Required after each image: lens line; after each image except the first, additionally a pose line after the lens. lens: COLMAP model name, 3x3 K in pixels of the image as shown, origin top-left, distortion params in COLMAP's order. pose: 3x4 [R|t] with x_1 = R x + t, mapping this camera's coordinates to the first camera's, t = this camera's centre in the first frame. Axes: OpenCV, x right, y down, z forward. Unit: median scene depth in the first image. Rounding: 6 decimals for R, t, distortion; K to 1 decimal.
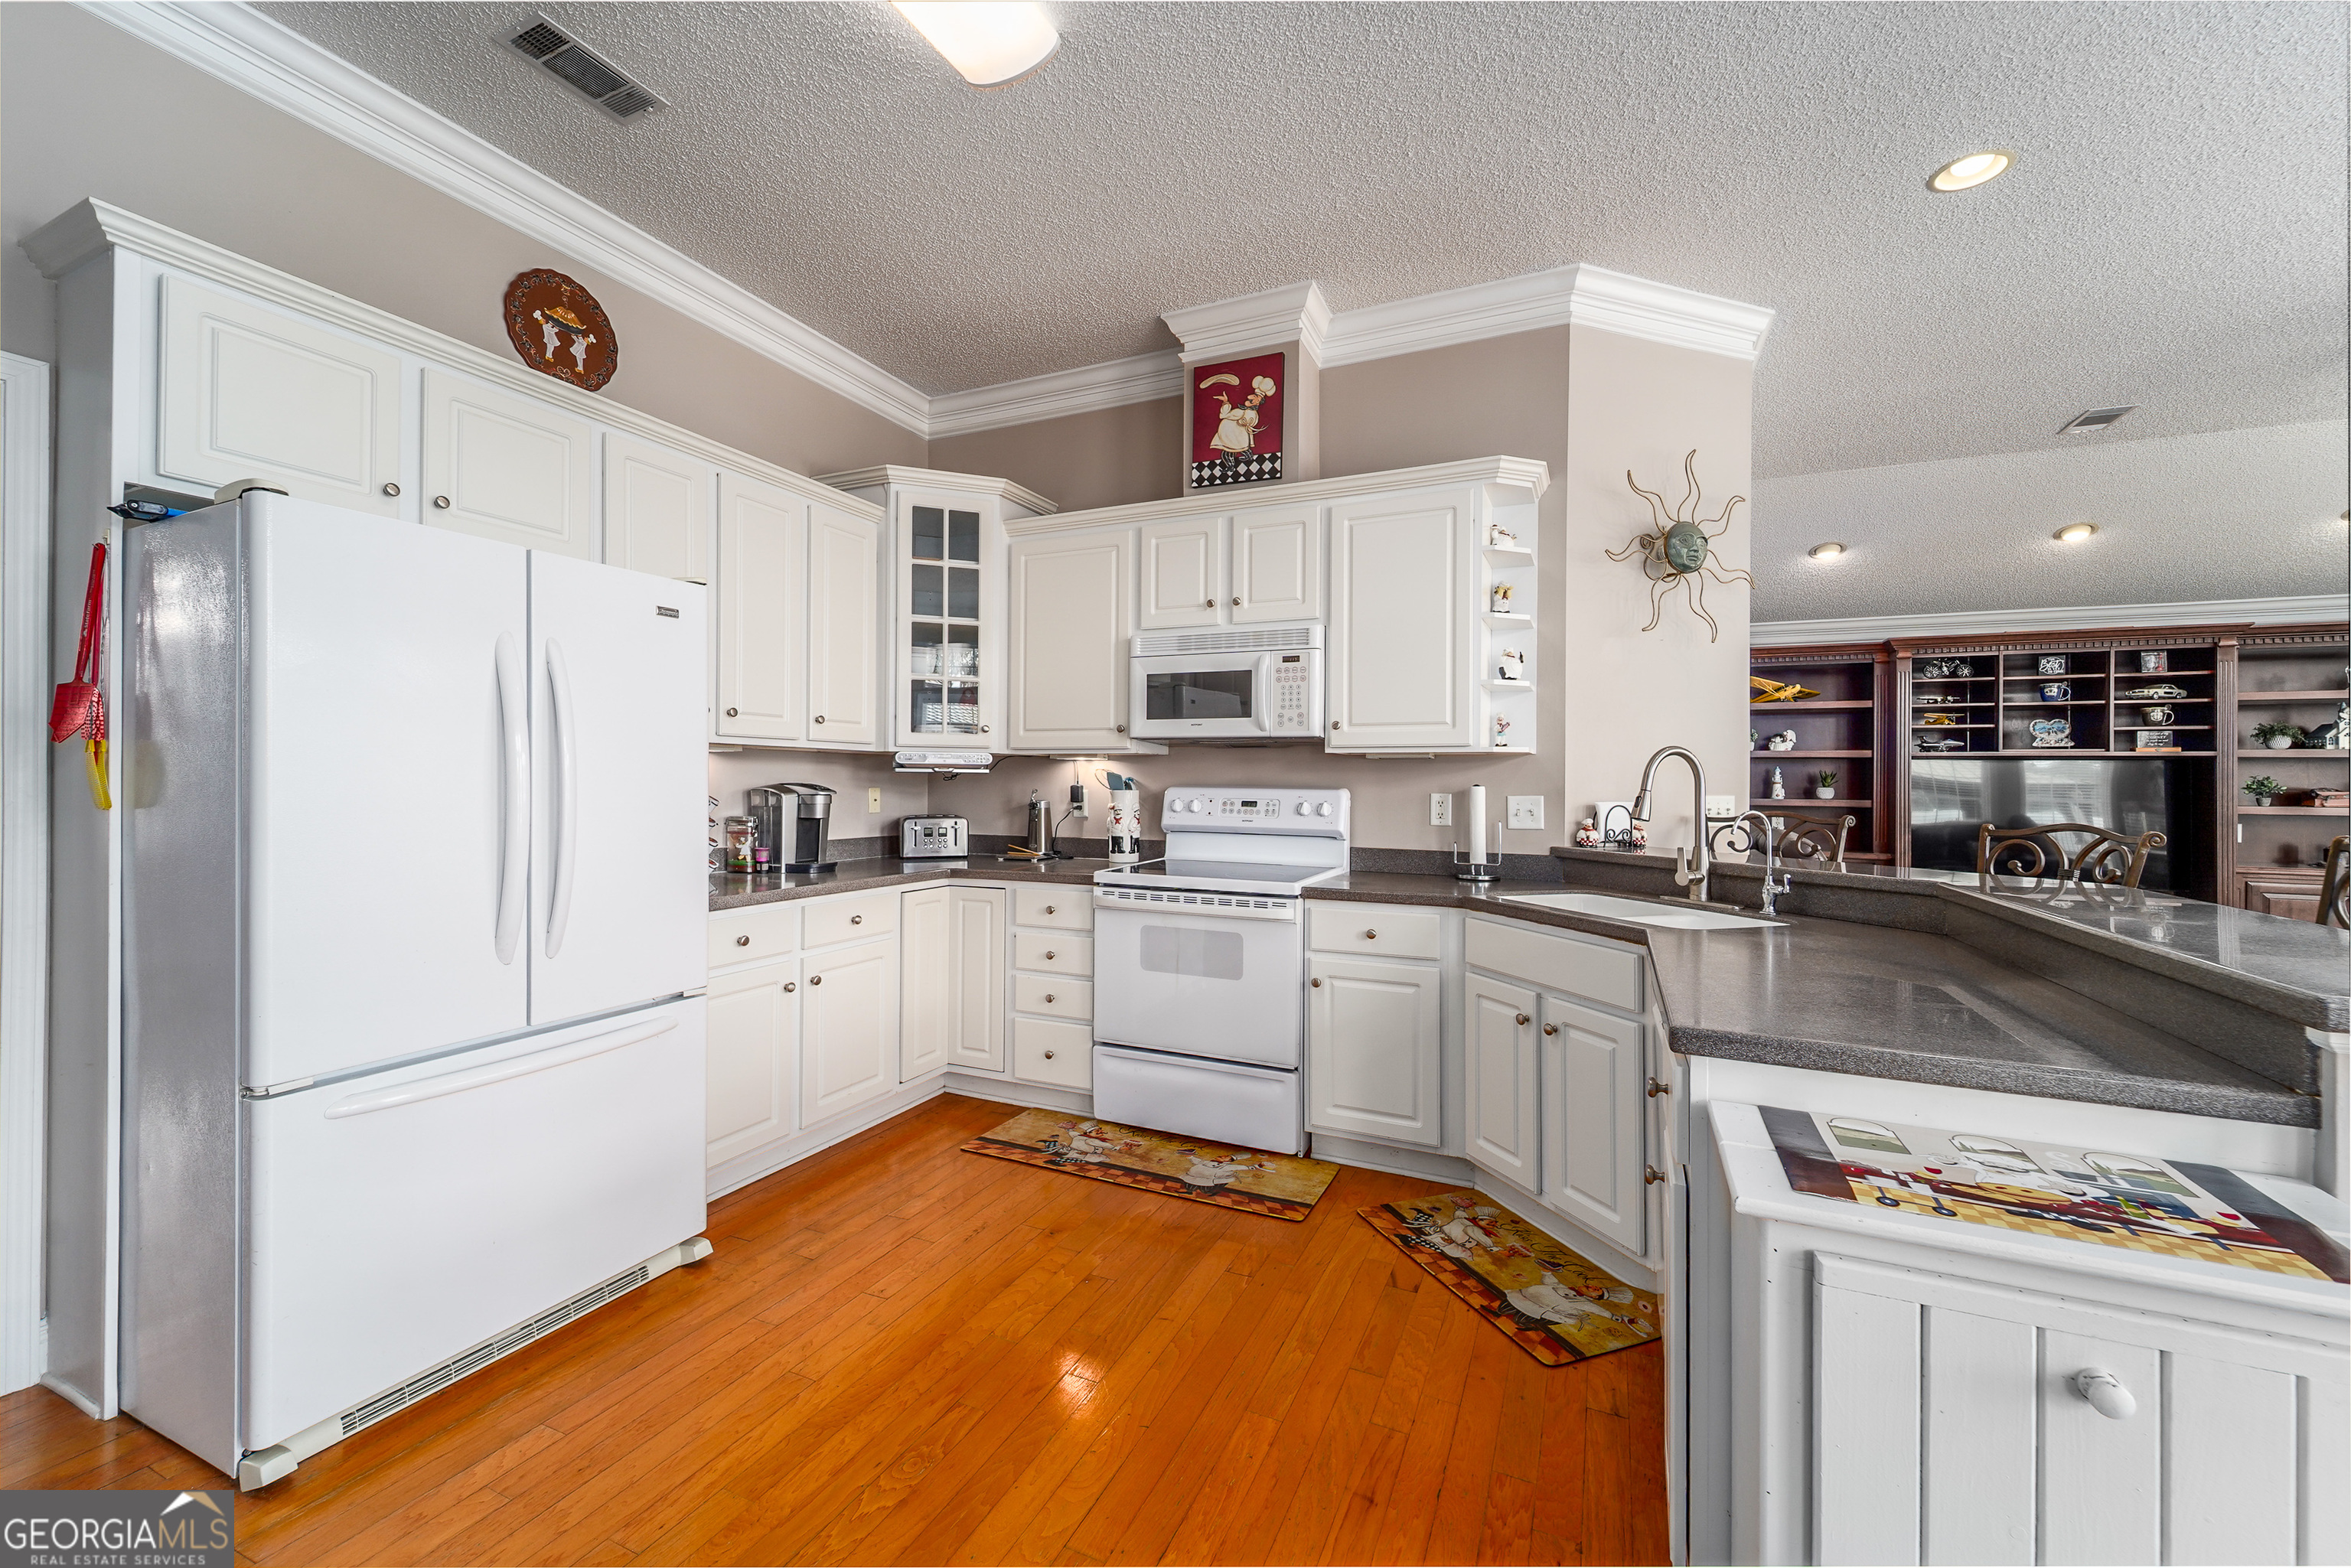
lens RADIAL K [[935.7, 0, 1171.9], [0, 935.7, 774.9], [0, 0, 1]] dist [0.008386, -0.003738]
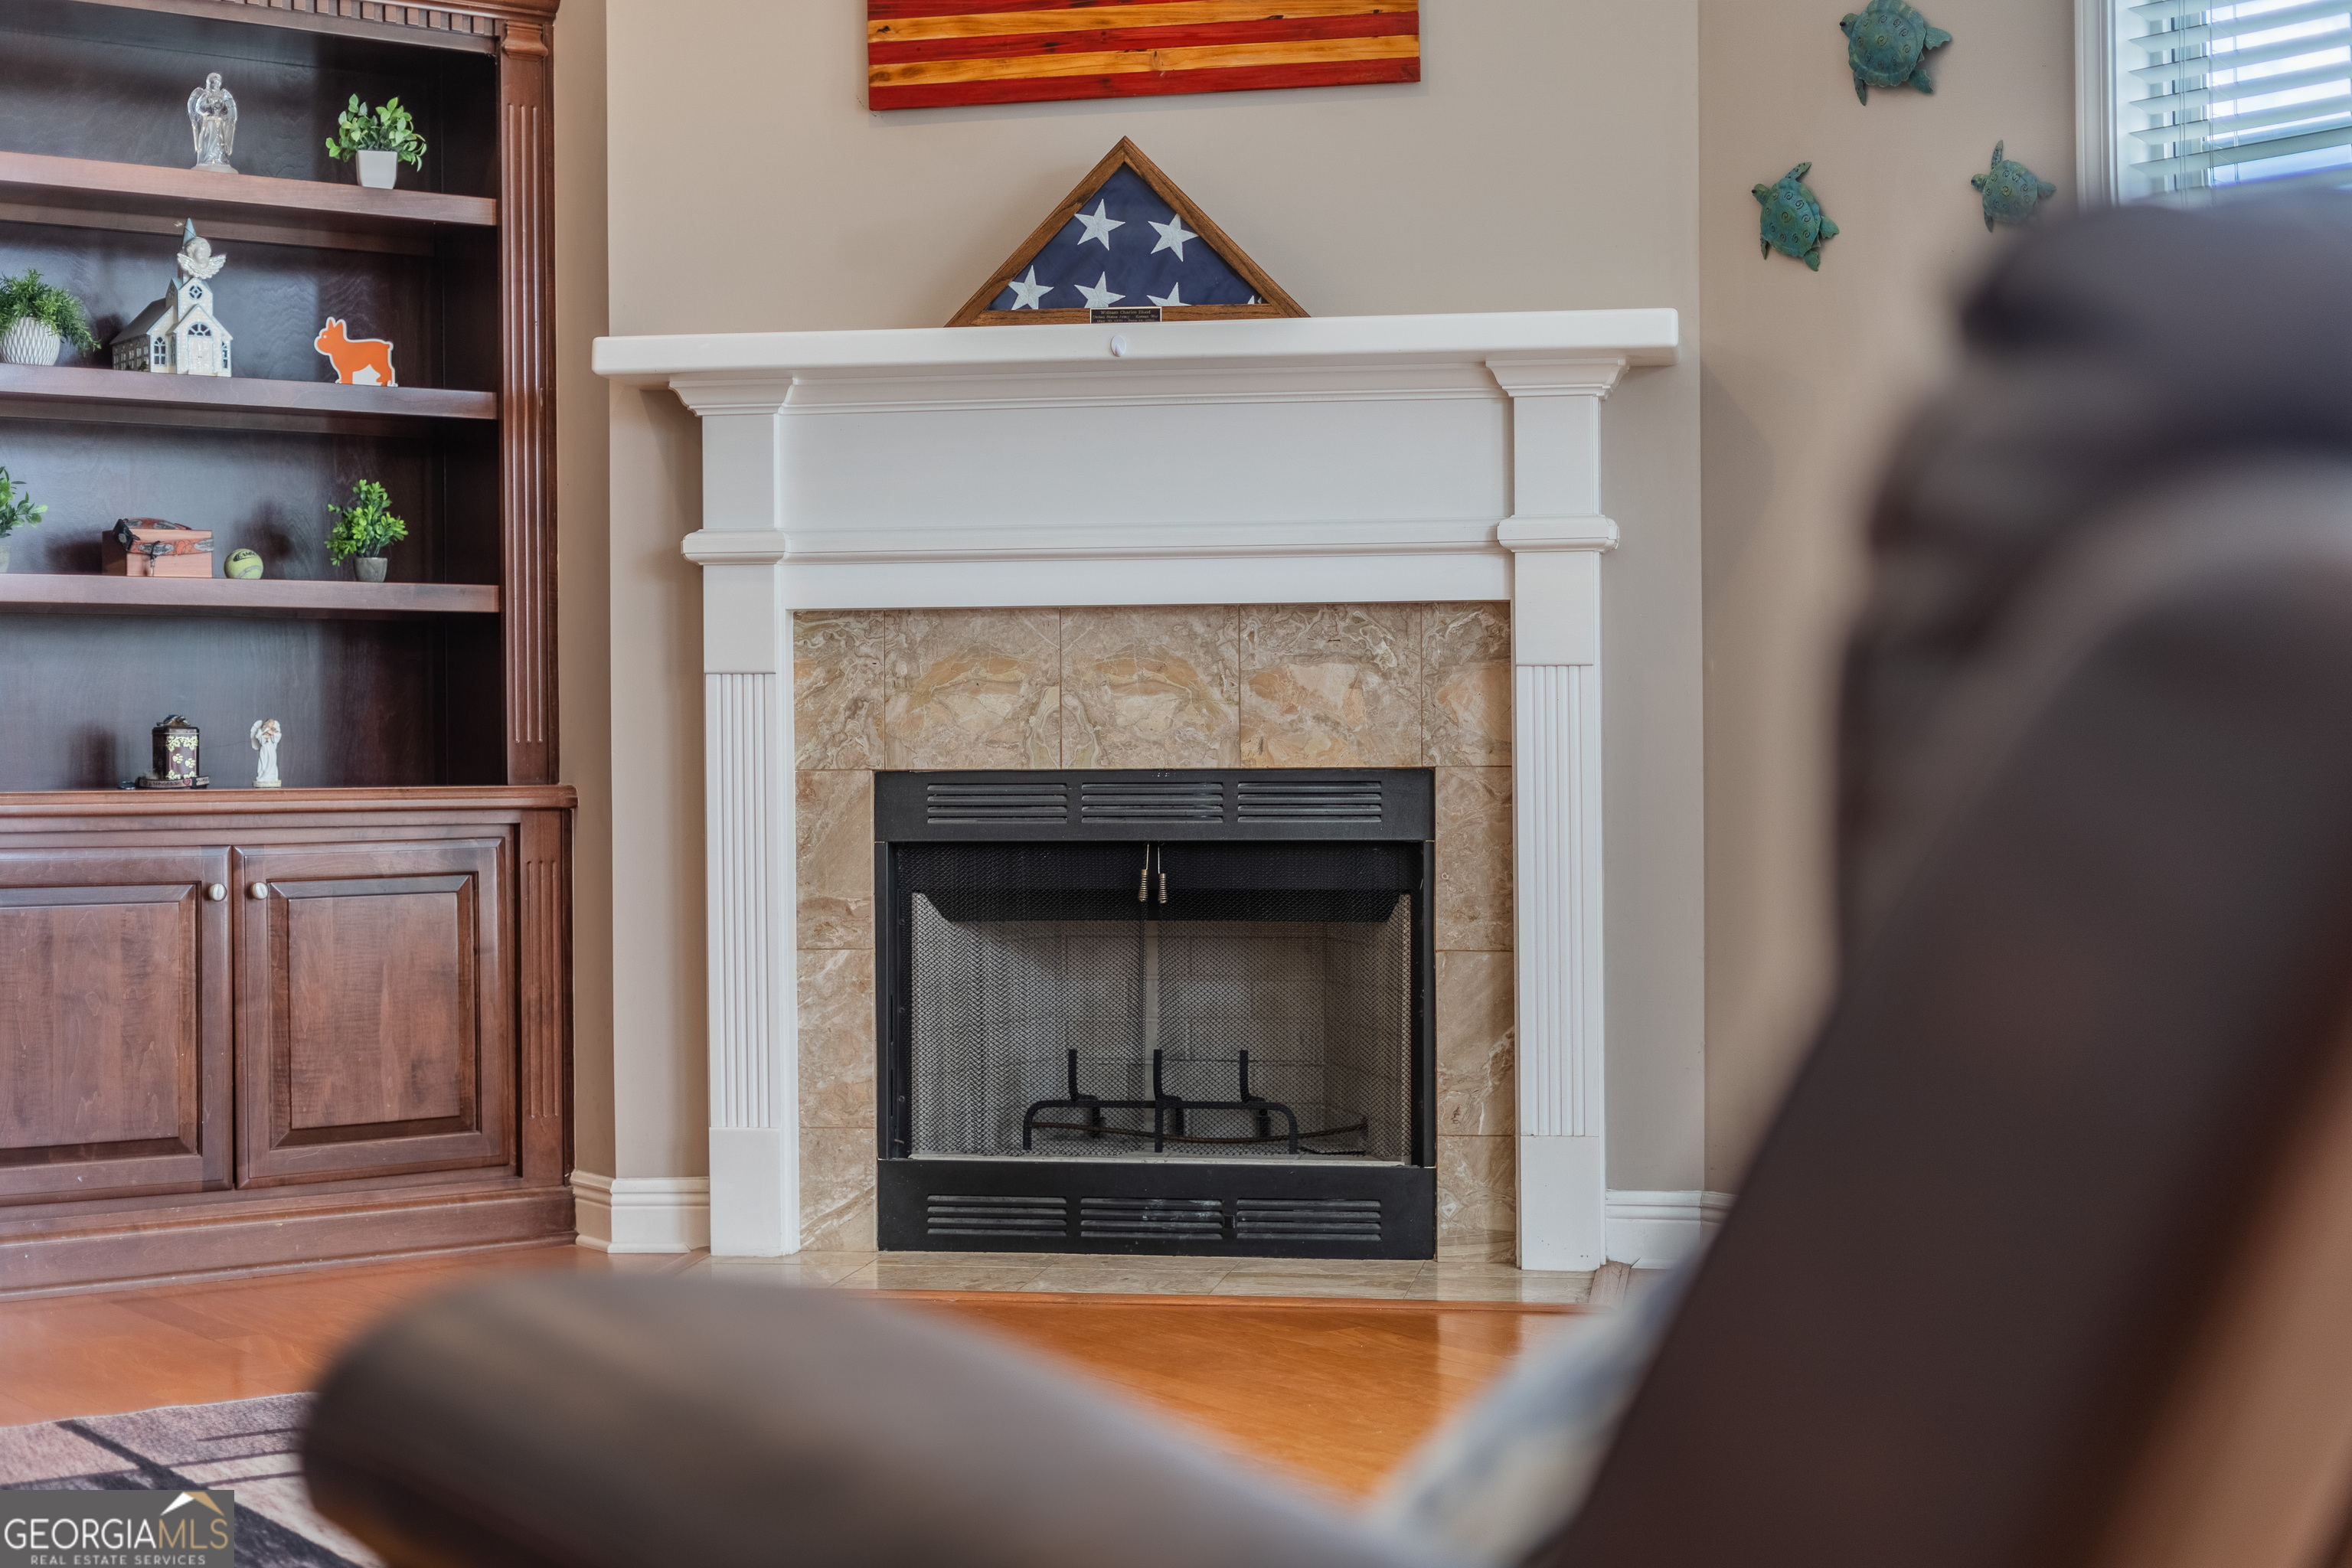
lens RADIAL K [[3386.6, 0, 1143.4], [0, 3386.6, 727.3], [0, 0, 1]] dist [-0.023608, 0.000000]
pose [[0.483246, -0.013452, 0.875381, 0.764437], [0.007192, 0.999909, 0.011395, 0.114084], [-0.875455, 0.000789, 0.483299, 0.381043]]
